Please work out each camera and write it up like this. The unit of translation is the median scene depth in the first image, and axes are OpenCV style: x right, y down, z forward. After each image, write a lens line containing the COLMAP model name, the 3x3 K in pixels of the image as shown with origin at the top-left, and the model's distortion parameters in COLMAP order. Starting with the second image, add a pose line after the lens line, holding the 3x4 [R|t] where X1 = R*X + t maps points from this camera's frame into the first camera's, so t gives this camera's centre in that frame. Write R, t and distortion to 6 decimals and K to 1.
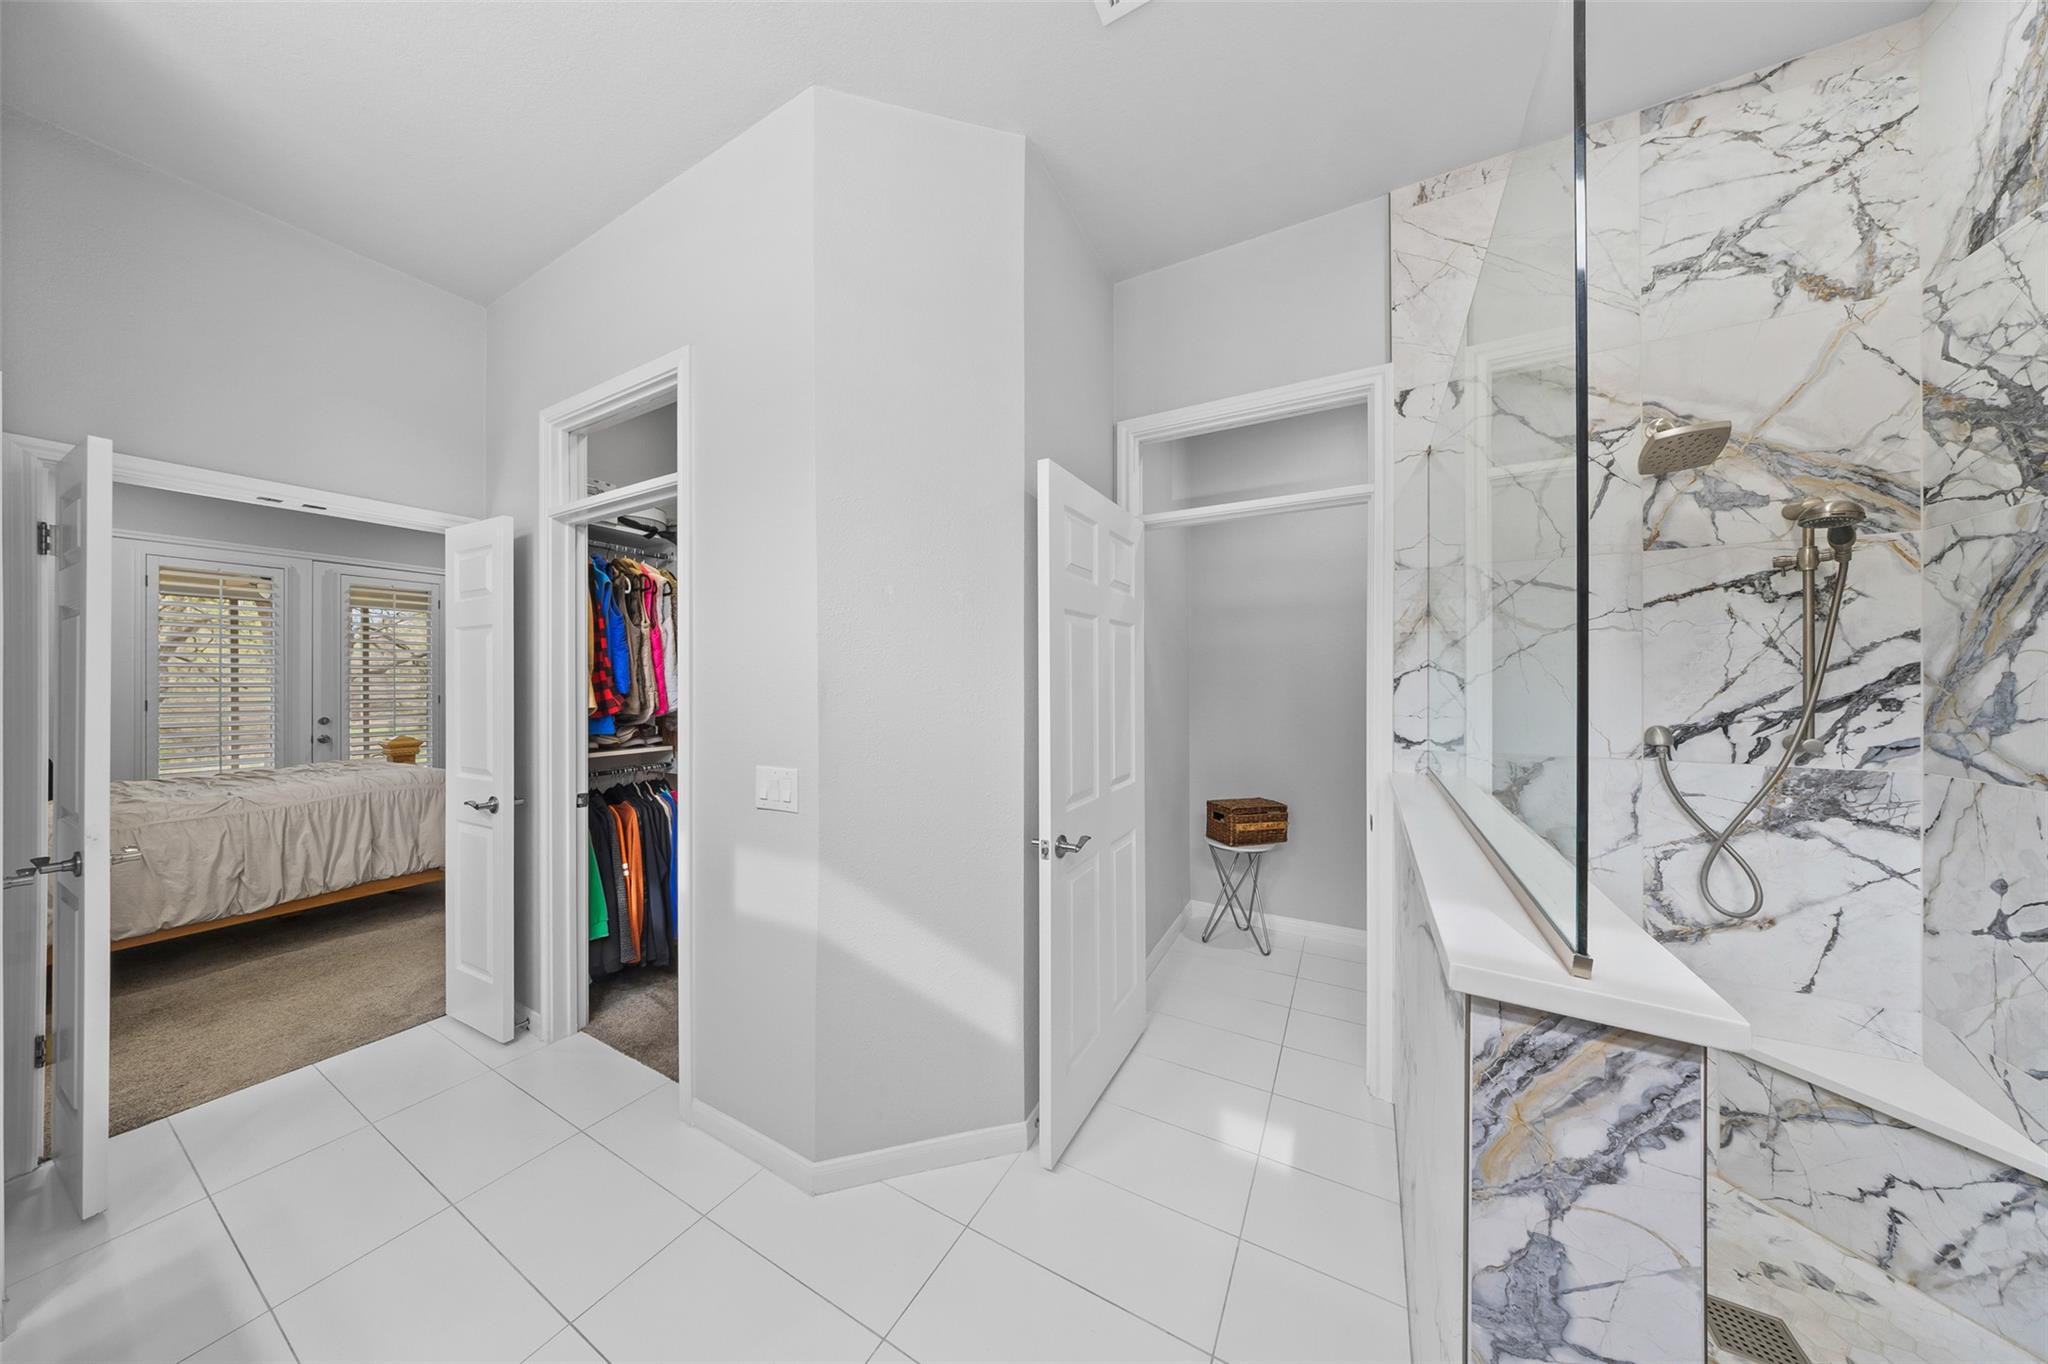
lens RADIAL K [[602.7, 0, 1036.8], [0, 602.7, 677.9], [0, 0, 1]] dist [-0.005489, 0.000929]
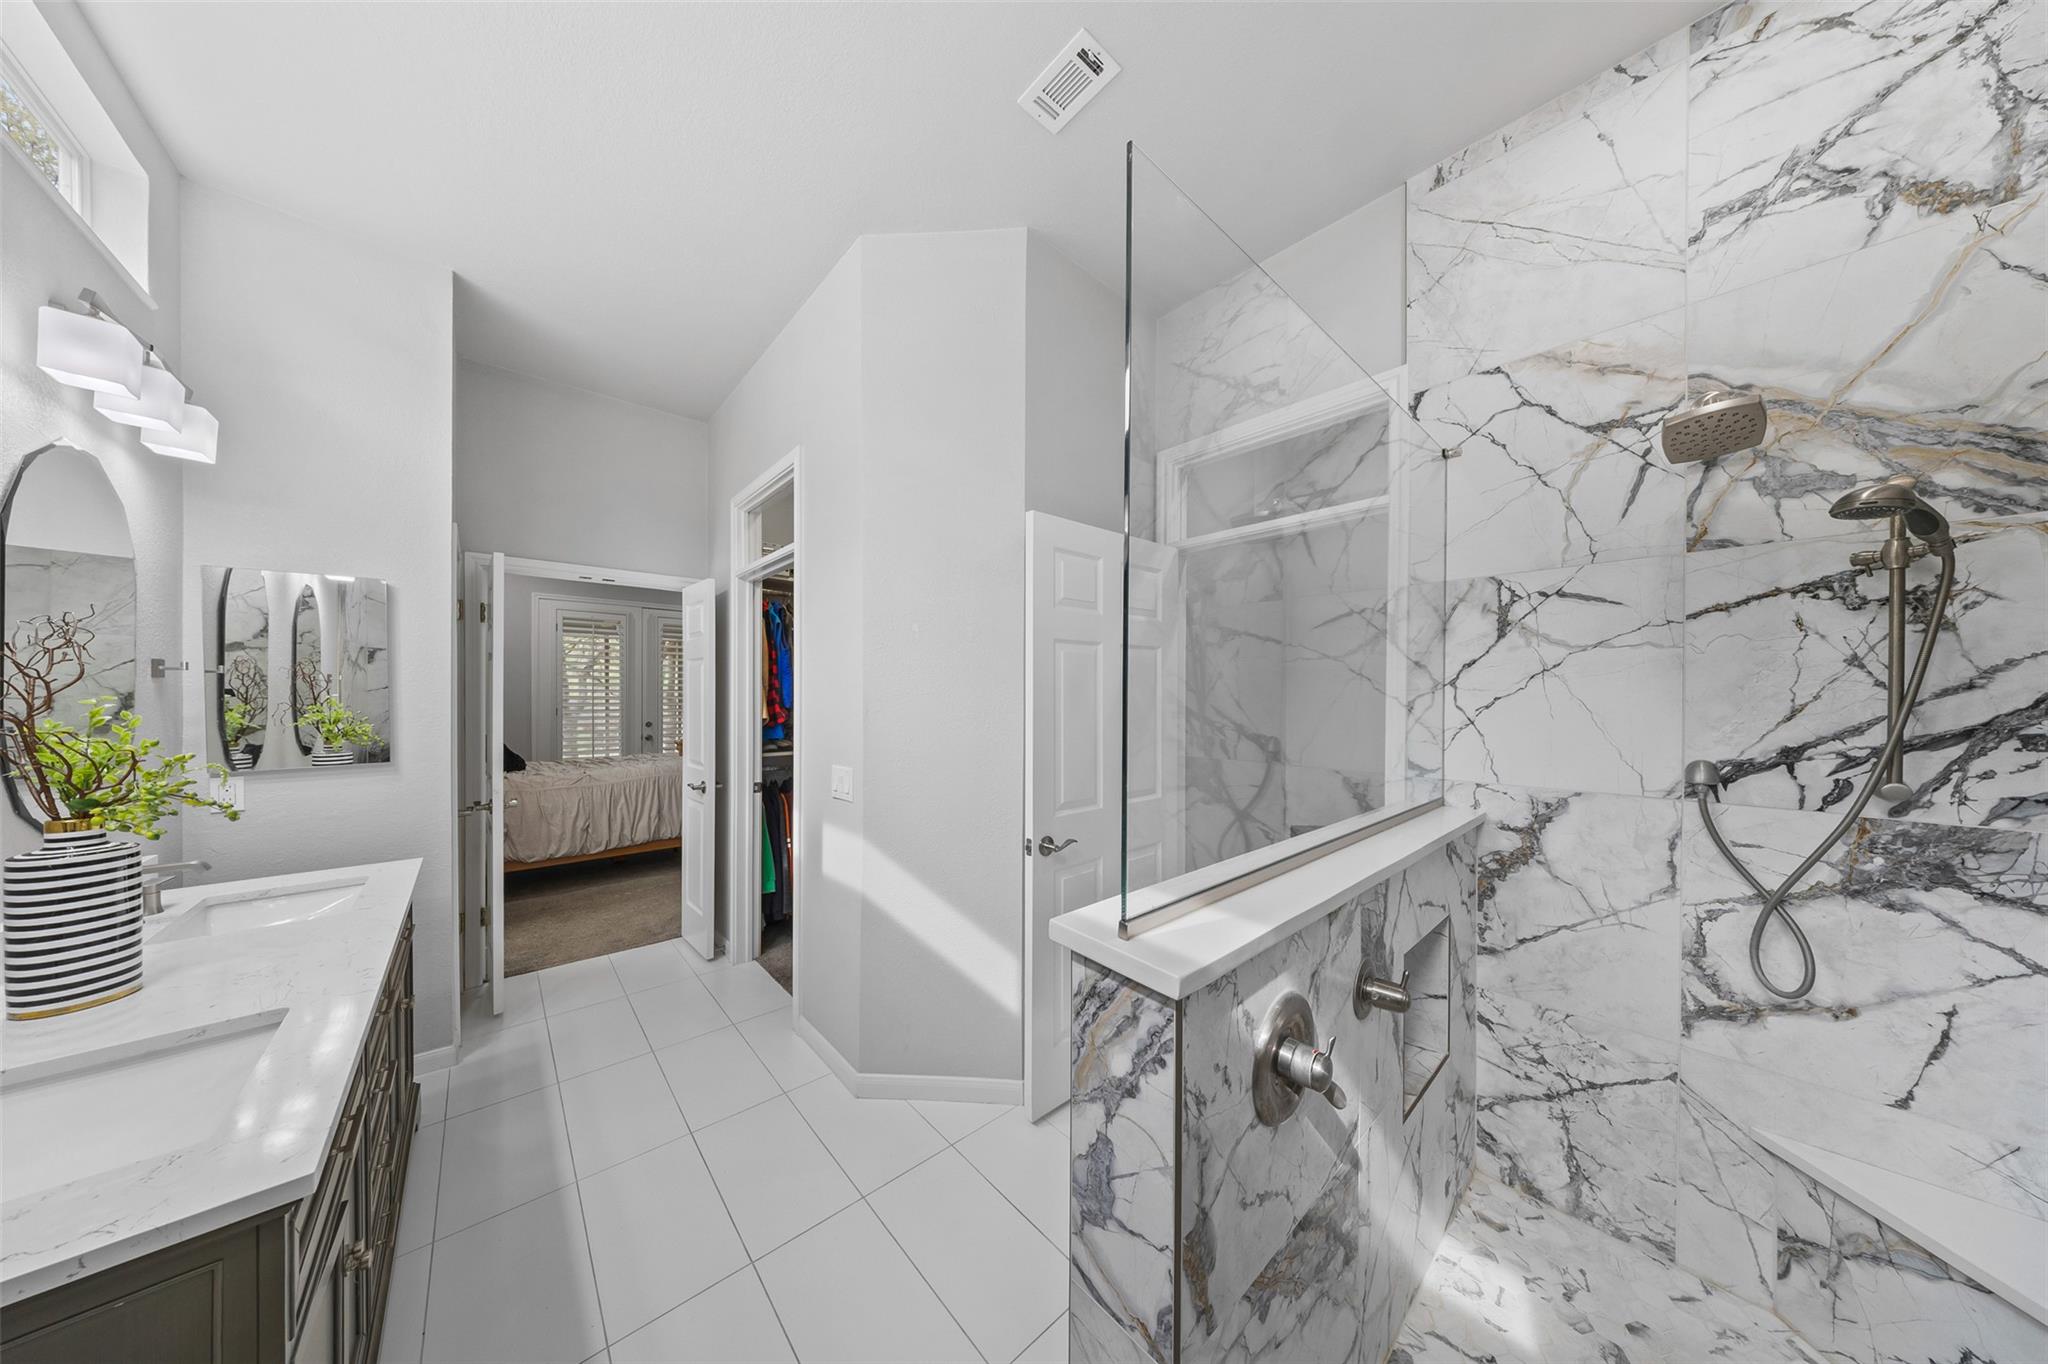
lens RADIAL K [[602.7, 0, 1010.0], [0, 602.7, 694.5], [0, 0, 1]] dist [-0.005489, 0.000929]
pose [[0.940411, 0.001676, -0.340037, 0.419062], [-0.000679, 0.999995, 0.003050, -0.014727], [0.340041, -0.002638, 0.940407, -0.118233]]
